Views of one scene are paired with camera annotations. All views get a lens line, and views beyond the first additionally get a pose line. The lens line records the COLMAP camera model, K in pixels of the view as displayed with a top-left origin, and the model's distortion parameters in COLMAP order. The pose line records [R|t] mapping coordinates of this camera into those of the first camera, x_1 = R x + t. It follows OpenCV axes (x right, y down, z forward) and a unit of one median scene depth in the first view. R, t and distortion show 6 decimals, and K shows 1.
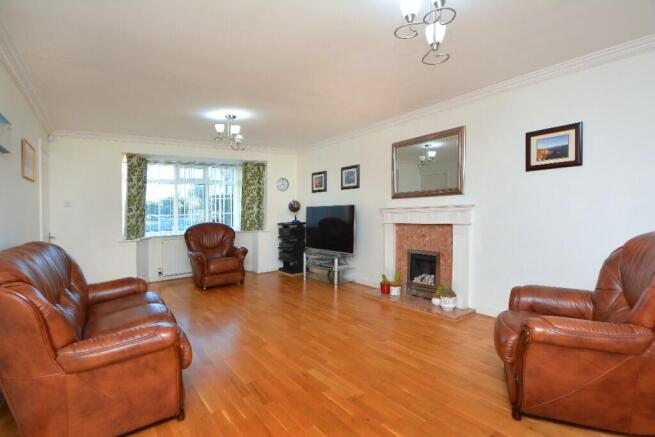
lens RADIAL K [[316.2, 0, 327.5], [0, 316.2, 218.5], [0, 0, 1]] dist [-0.001767, -0.000196]
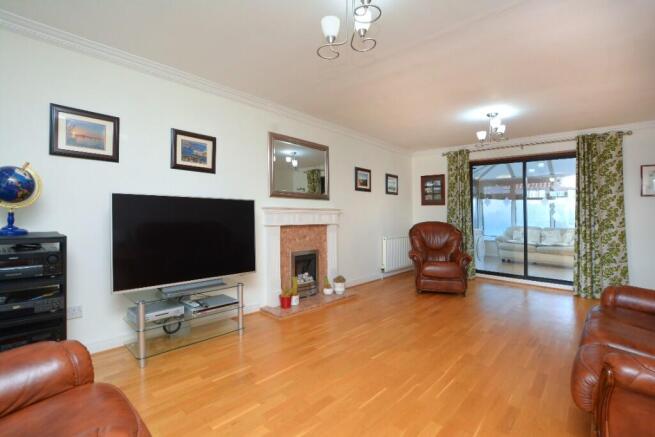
lens RADIAL K [[339.1, 0, 328.4], [0, 339.1, 214.0], [0, 0, 1]] dist [0.000524, -0.000049]
pose [[-0.232520, -0.002095, 0.972589, -0.783663], [-0.011205, 0.999937, -0.000525, -0.019784], [-0.972527, -0.011020, -0.232529, 1.163933]]
